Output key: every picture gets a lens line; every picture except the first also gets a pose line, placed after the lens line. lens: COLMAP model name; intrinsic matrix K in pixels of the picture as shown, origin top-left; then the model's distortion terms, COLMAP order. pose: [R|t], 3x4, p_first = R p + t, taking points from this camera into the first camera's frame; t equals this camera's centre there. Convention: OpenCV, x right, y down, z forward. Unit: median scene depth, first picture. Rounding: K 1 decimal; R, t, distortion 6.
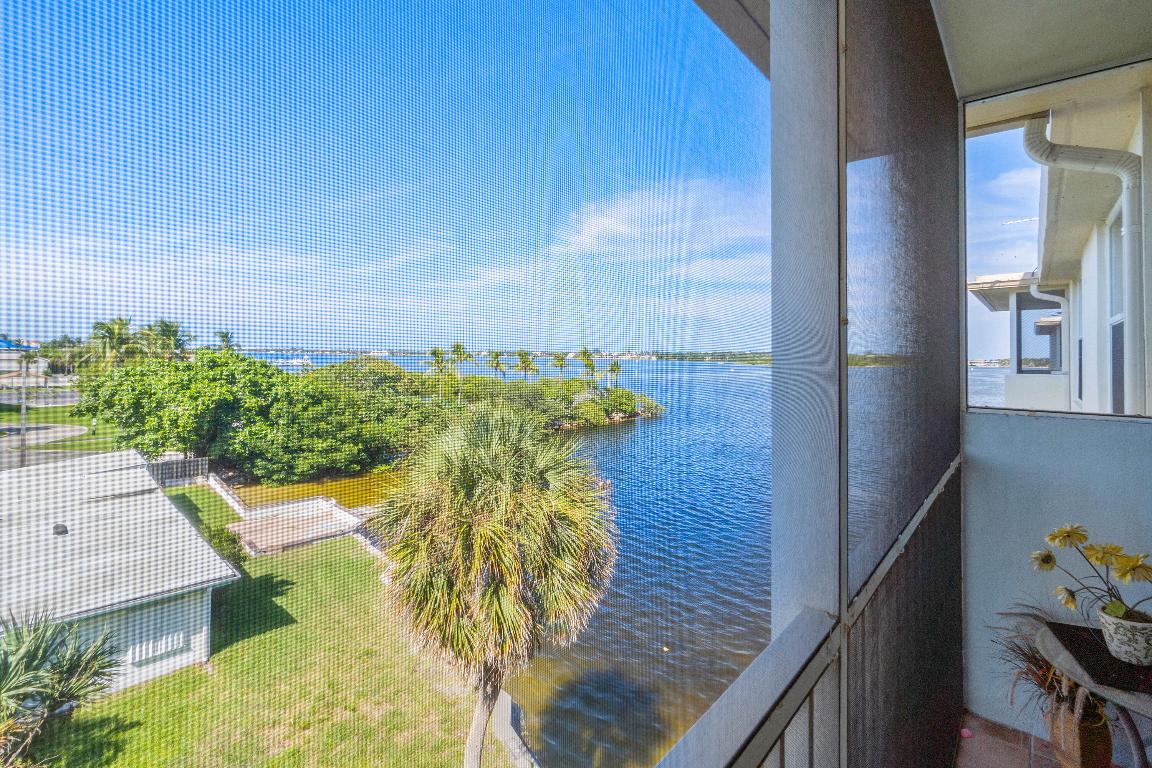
lens RADIAL K [[516.5, 0, 544.4], [0, 516.5, 347.4], [0, 0, 1]] dist [-0.005598, 0.001128]
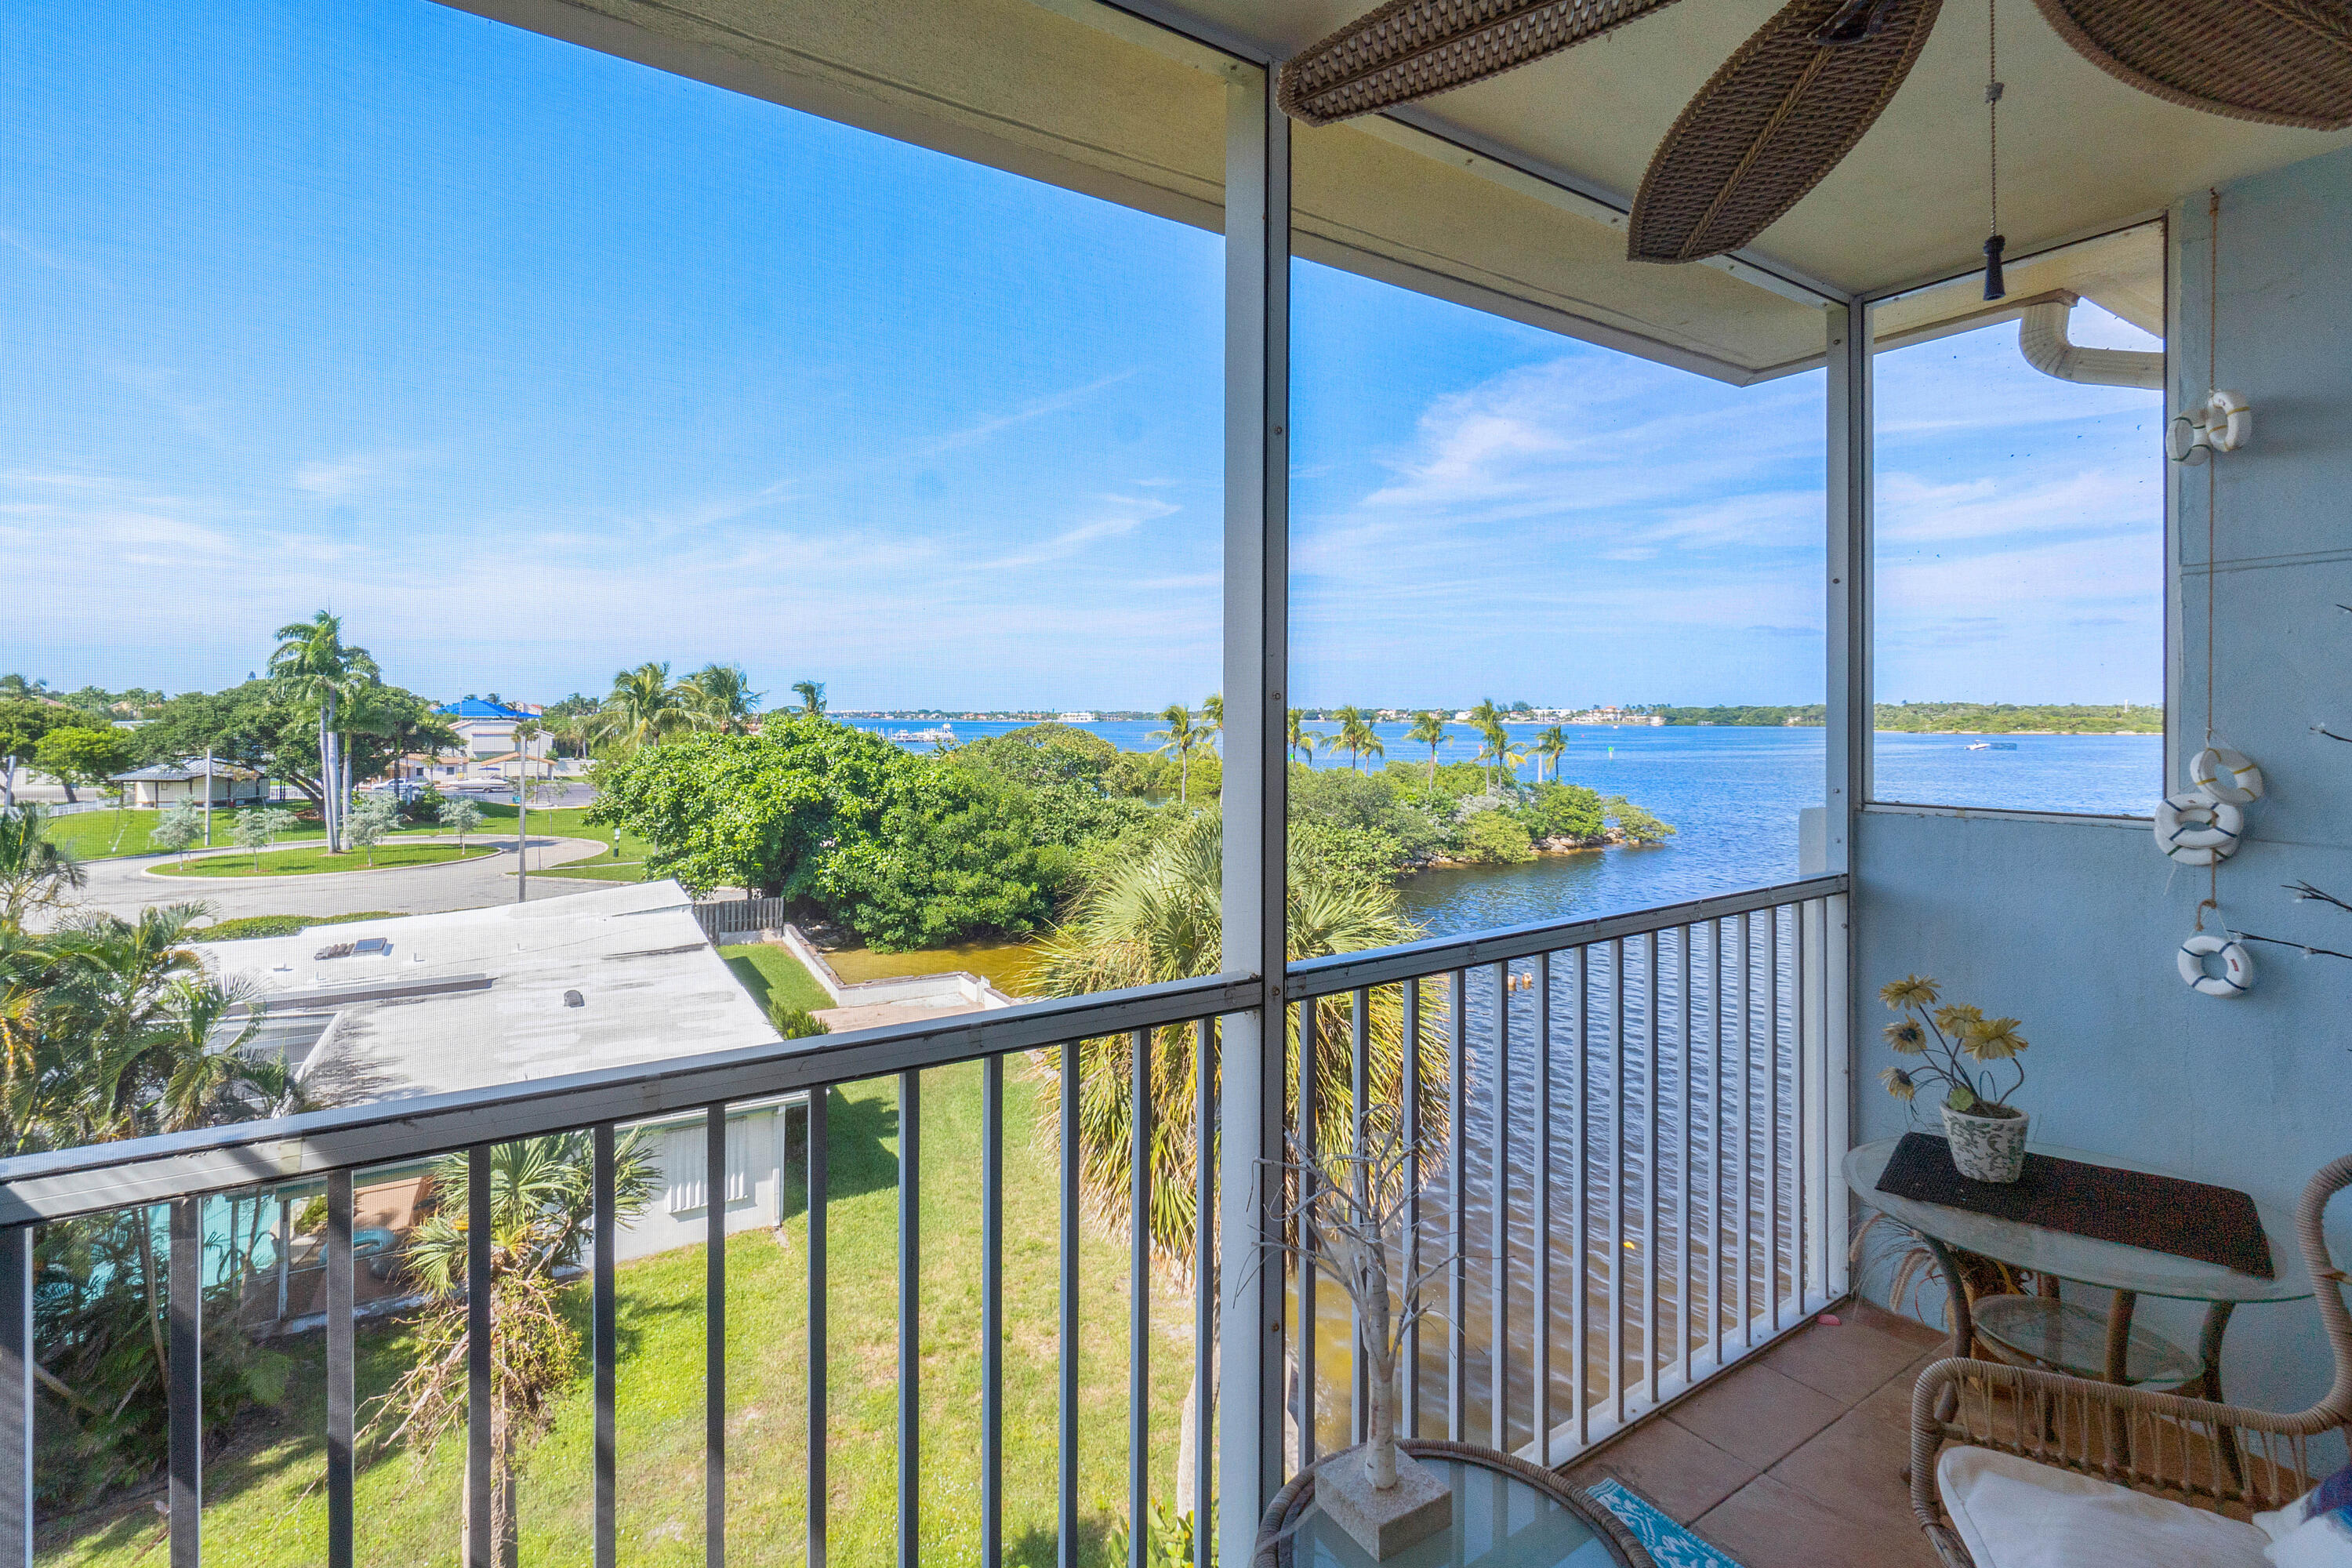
lens RADIAL K [[1054.6, 0, 1191.4], [0, 1054.6, 680.1], [0, 0, 1]] dist [-0.005598, 0.001128]
pose [[0.976898, -0.018029, -0.212944, 0.068493], [0.013630, 0.999663, -0.022104, -0.002837], [0.213270, 0.018691, 0.976814, -0.087077]]
